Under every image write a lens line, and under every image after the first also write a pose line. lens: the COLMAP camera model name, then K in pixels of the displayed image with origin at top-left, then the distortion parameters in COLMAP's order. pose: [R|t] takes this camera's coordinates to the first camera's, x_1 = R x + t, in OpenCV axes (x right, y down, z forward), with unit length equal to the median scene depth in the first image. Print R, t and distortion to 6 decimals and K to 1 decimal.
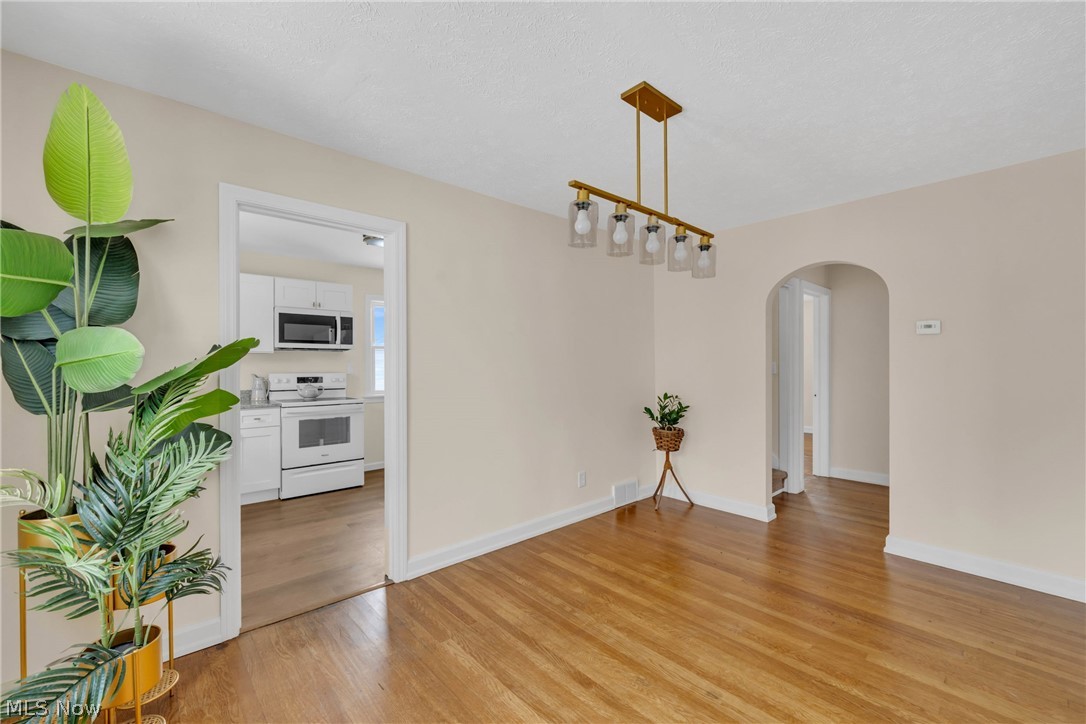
lens RADIAL K [[448.2, 0, 543.0], [0, 448.2, 362.0], [0, 0, 1]] dist [0.000990, 0.000076]
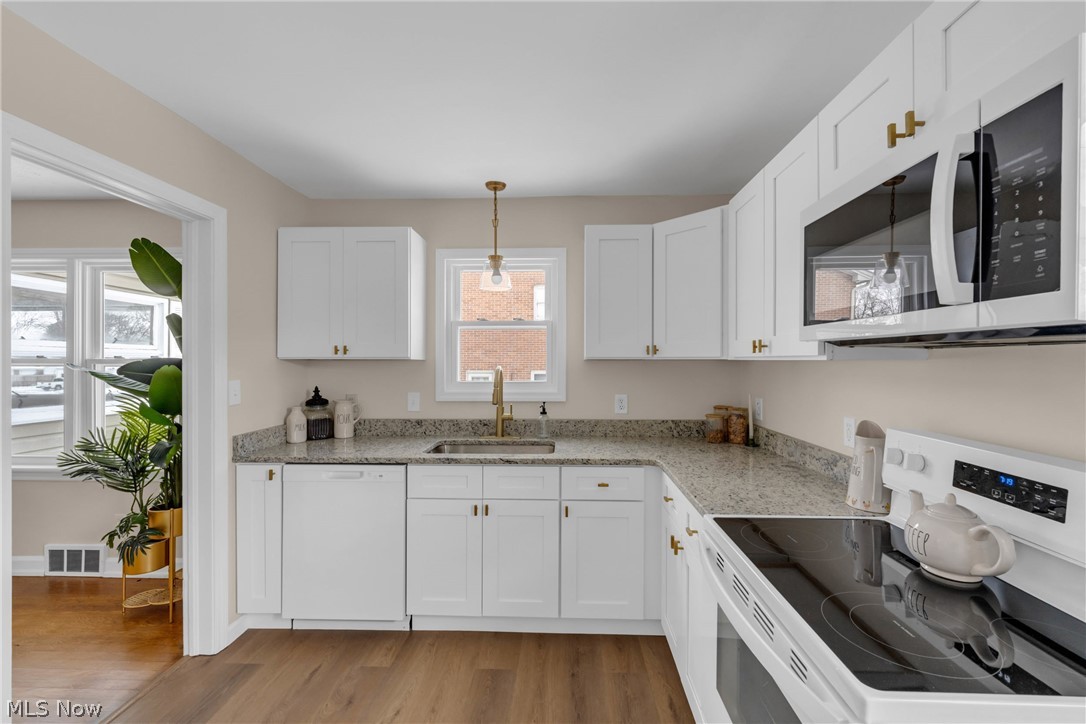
lens RADIAL K [[451.8, 0, 557.7], [0, 451.8, 359.5], [0, 0, 1]] dist [-0.001998, -0.000408]
pose [[-0.683371, 0.004895, -0.730055, -0.249099], [0.003859, 0.999988, 0.003093, -0.021881], [0.730061, -0.000704, -0.683381, 1.078589]]
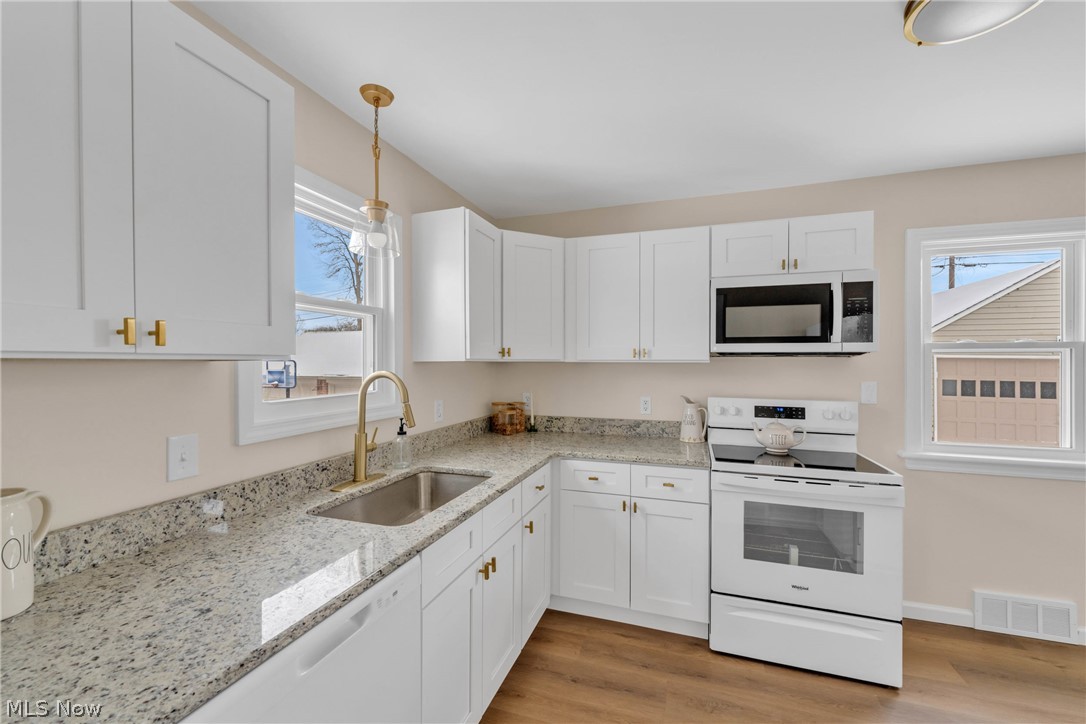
lens RADIAL K [[440.7, 0, 543.0], [0, 440.7, 362.0], [0, 0, 1]] dist [0.000445, 0.000121]
pose [[0.495650, 0.006755, -0.868496, -0.227207], [-0.004759, 0.999976, 0.005062, -0.022087], [0.868509, 0.001624, 0.495670, 0.548588]]
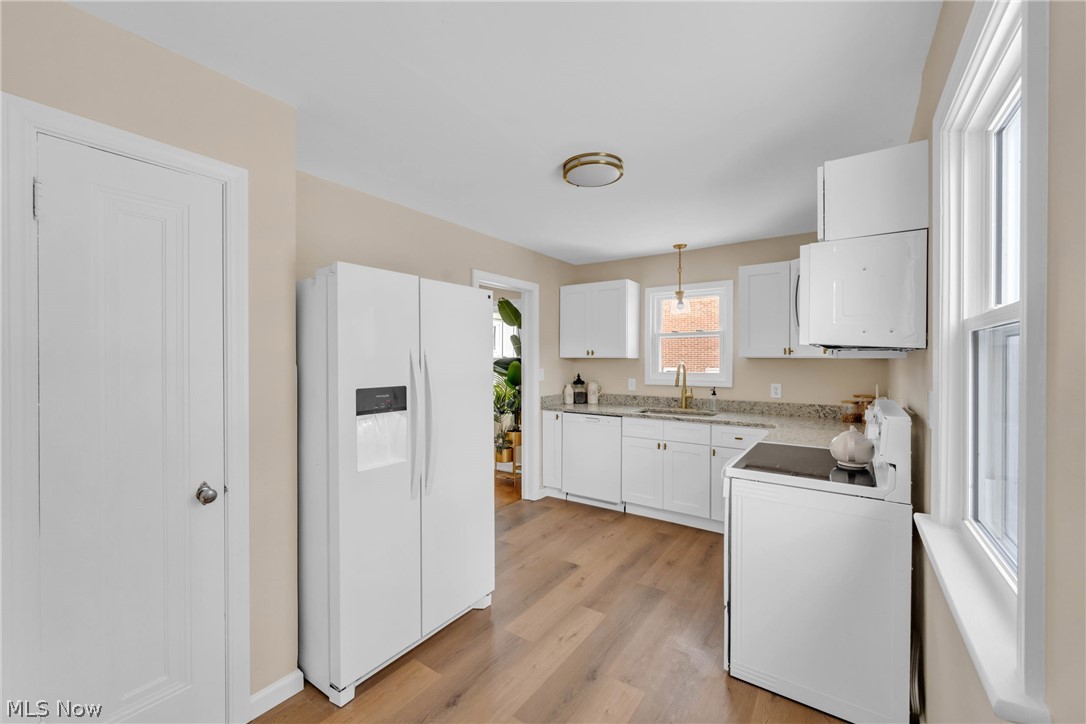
lens RADIAL K [[448.2, 0, 543.0], [0, 448.2, 362.0], [0, 0, 1]] dist [0.000990, 0.000076]
pose [[-0.972660, 0.007240, -0.232121, -0.142669], [0.005495, 0.999952, 0.008164, -0.021538], [0.232169, 0.006665, -0.972653, 1.438795]]
